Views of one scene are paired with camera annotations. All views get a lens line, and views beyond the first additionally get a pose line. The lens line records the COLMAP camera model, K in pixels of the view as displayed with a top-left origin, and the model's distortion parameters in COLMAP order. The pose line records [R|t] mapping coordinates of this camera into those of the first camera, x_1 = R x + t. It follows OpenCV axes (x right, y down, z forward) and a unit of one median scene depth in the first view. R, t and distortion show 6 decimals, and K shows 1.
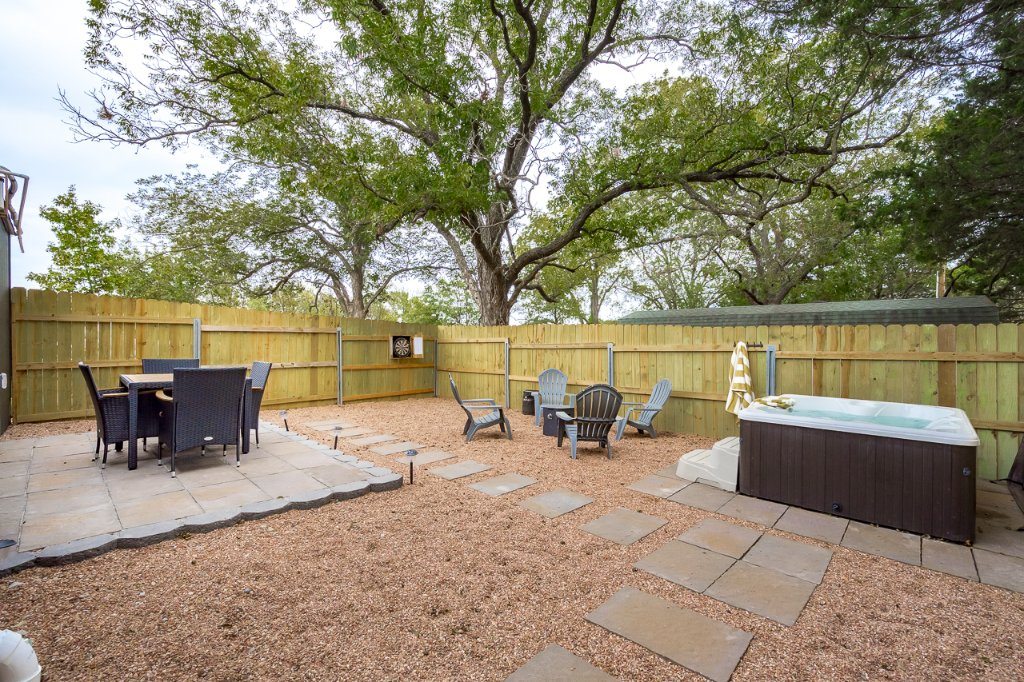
lens RADIAL K [[459.1, 0, 512.0], [0, 459.1, 341.0], [0, 0, 1]] dist [0.000386, 0.000039]
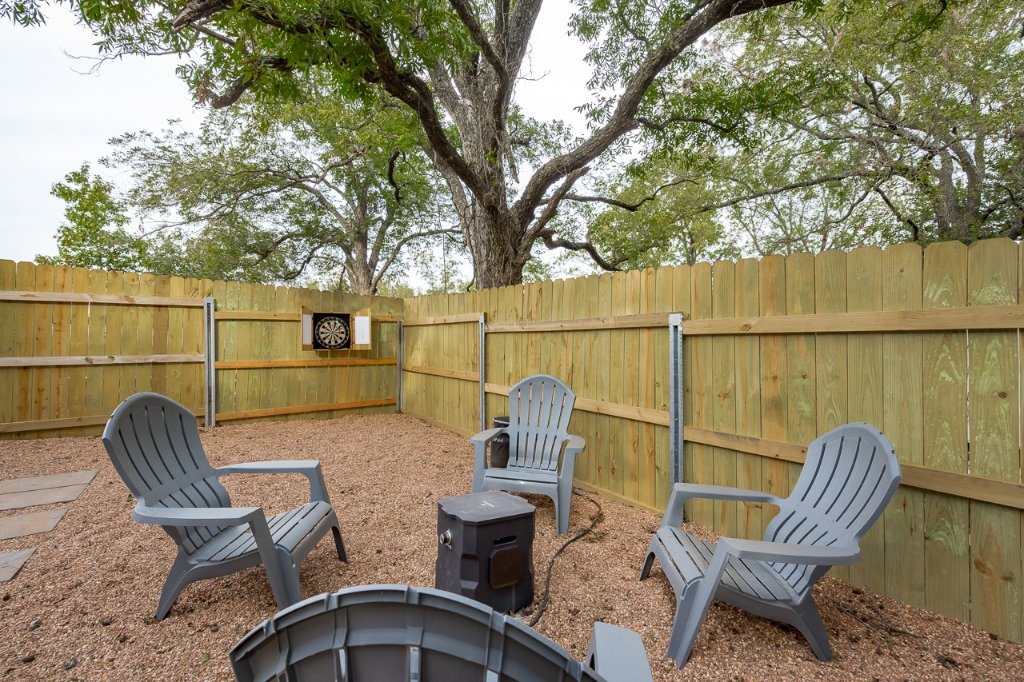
lens RADIAL K [[454.1, 0, 512.0], [0, 454.1, 341.0], [0, 0, 1]] dist [-0.012569, -0.000003]
pose [[0.978398, 0.003231, -0.206703, 0.118502], [-0.000682, 0.999923, 0.012403, 0.017545], [0.206727, -0.011994, 0.978325, 0.448719]]
